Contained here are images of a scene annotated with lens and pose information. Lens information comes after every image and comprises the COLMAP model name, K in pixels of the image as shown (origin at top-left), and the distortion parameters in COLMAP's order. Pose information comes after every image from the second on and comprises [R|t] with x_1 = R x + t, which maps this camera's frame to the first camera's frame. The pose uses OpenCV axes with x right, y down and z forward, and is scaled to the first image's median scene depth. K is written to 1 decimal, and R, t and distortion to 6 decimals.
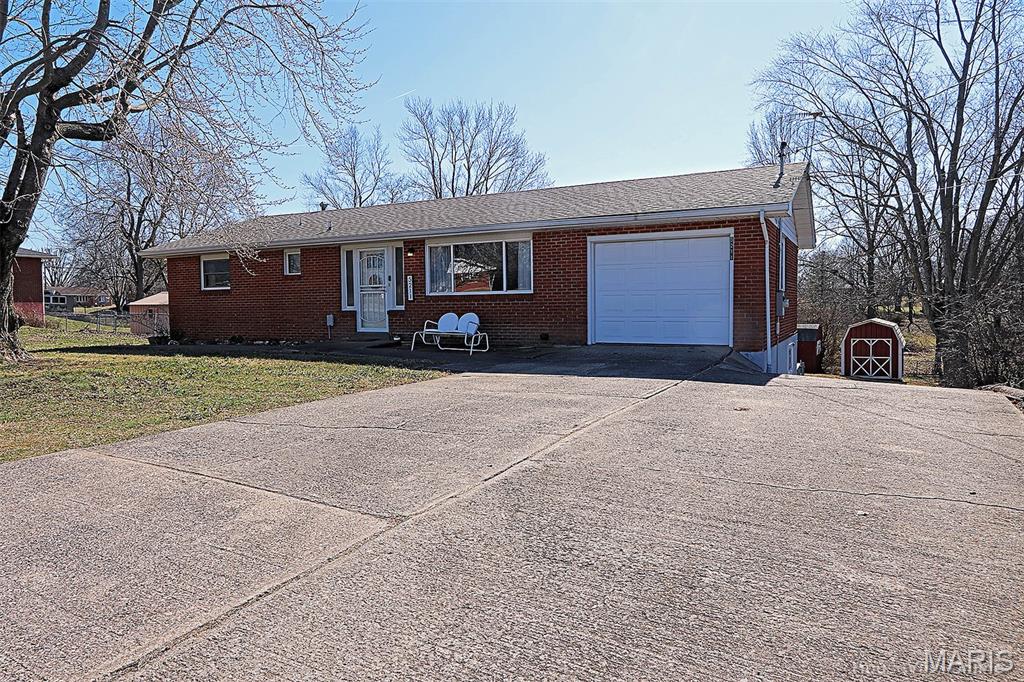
lens RADIAL K [[684.0, 0, 512.0], [0, 684.0, 341.0], [0, 0, 1]] dist [0.000215, 0.002109]
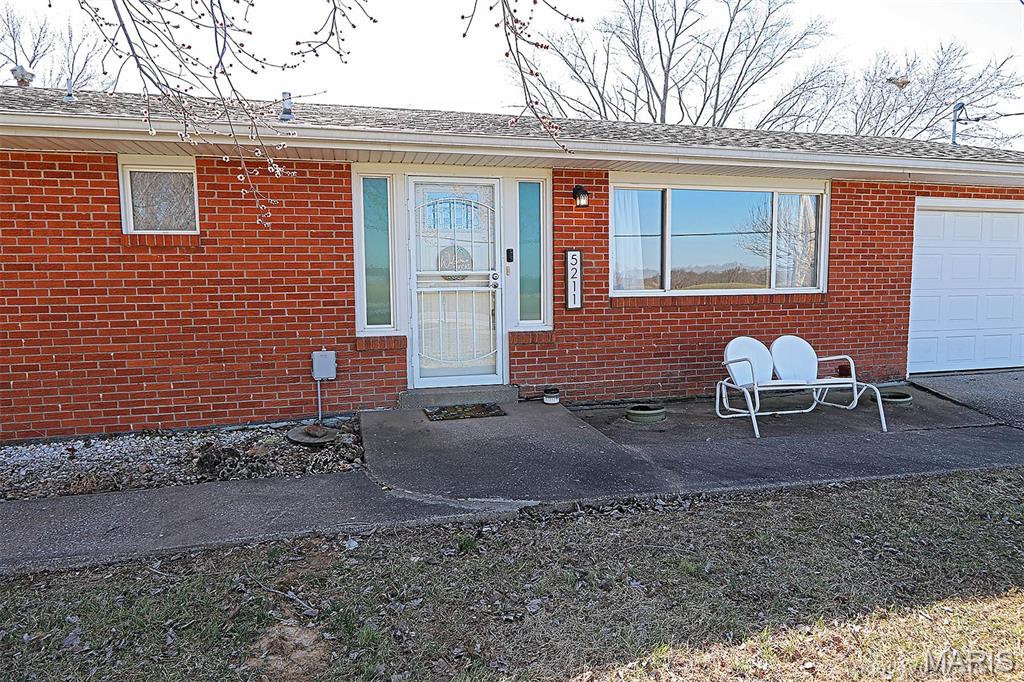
lens RADIAL K [[599.7, 0, 507.4], [0, 599.7, 341.1], [0, 0, 1]] dist [-0.012990, 0.002043]
pose [[0.738545, -0.061036, 0.671436, -0.438951], [0.039180, 0.998096, 0.047635, -0.058618], [-0.673065, -0.008874, 0.739530, 0.749270]]
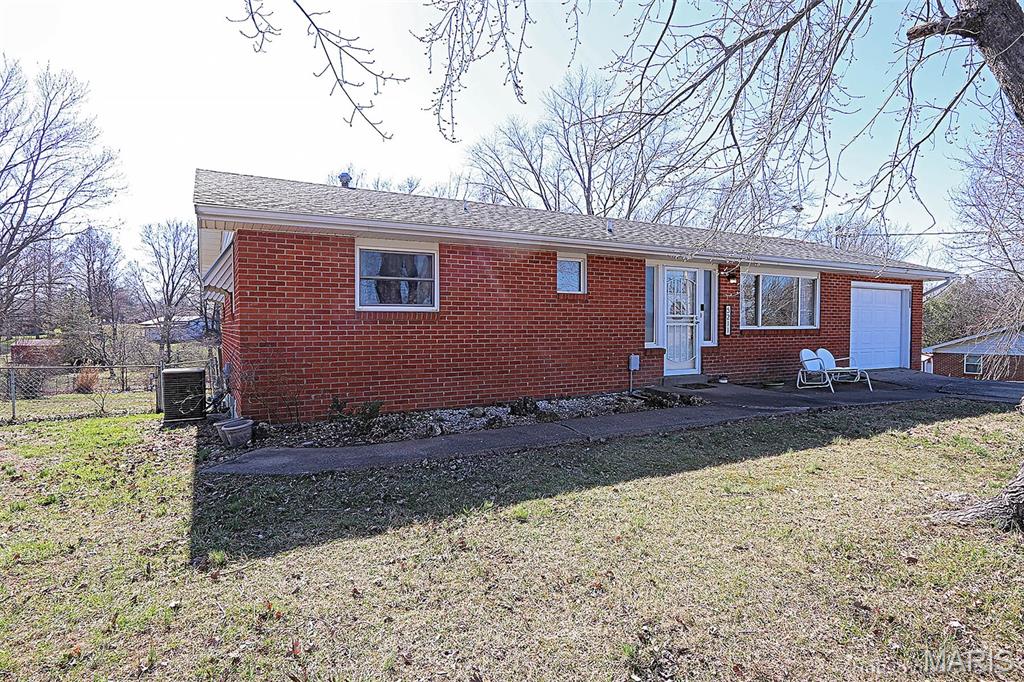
lens RADIAL K [[550.1, 0, 512.0], [0, 550.1, 341.0], [0, 0, 1]] dist [-0.010639, 0.000712]
pose [[0.542919, -0.012801, 0.839688, -0.869085], [0.039243, 0.999178, -0.010142, -0.055485], [-0.838868, 0.038458, 0.542975, 0.858533]]
